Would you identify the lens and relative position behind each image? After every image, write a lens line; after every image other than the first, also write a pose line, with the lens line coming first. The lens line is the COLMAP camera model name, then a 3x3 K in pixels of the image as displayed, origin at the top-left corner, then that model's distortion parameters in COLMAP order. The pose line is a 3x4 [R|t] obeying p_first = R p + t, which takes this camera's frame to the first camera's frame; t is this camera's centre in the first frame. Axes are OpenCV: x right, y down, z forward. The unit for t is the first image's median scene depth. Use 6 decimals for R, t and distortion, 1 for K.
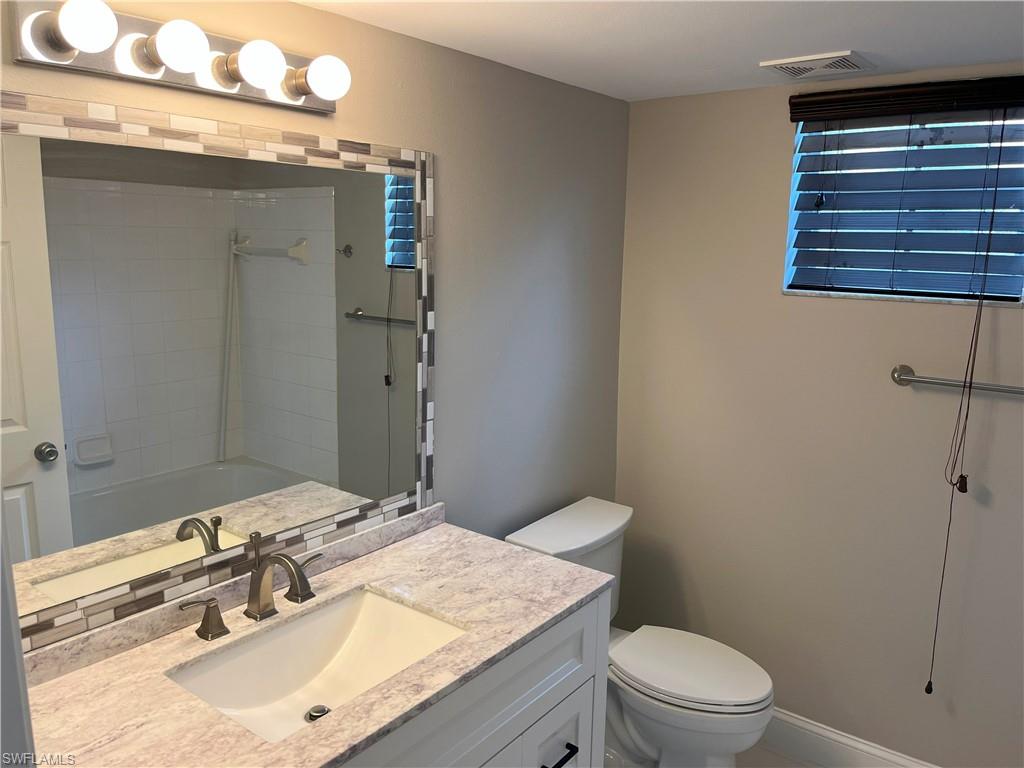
lens RADIAL K [[781.1, 0, 516.3], [0, 781.1, 380.0], [0, 0, 1]] dist [0.076161, -0.117181]
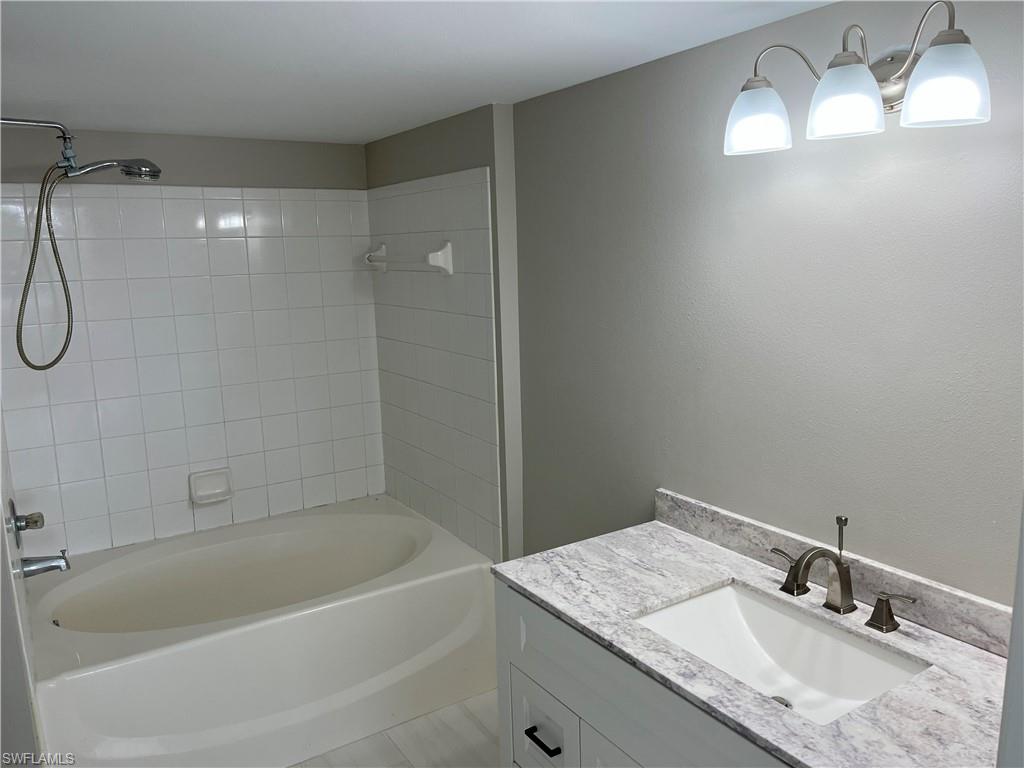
lens RADIAL K [[781.1, 0, 516.3], [0, 781.1, 380.0], [0, 0, 1]] dist [0.076161, -0.117181]
pose [[-0.326895, 0.140514, -0.934556, 0.765179], [-0.150158, 0.968601, 0.198156, -0.133025], [0.933055, 0.205107, -0.295532, 0.918439]]
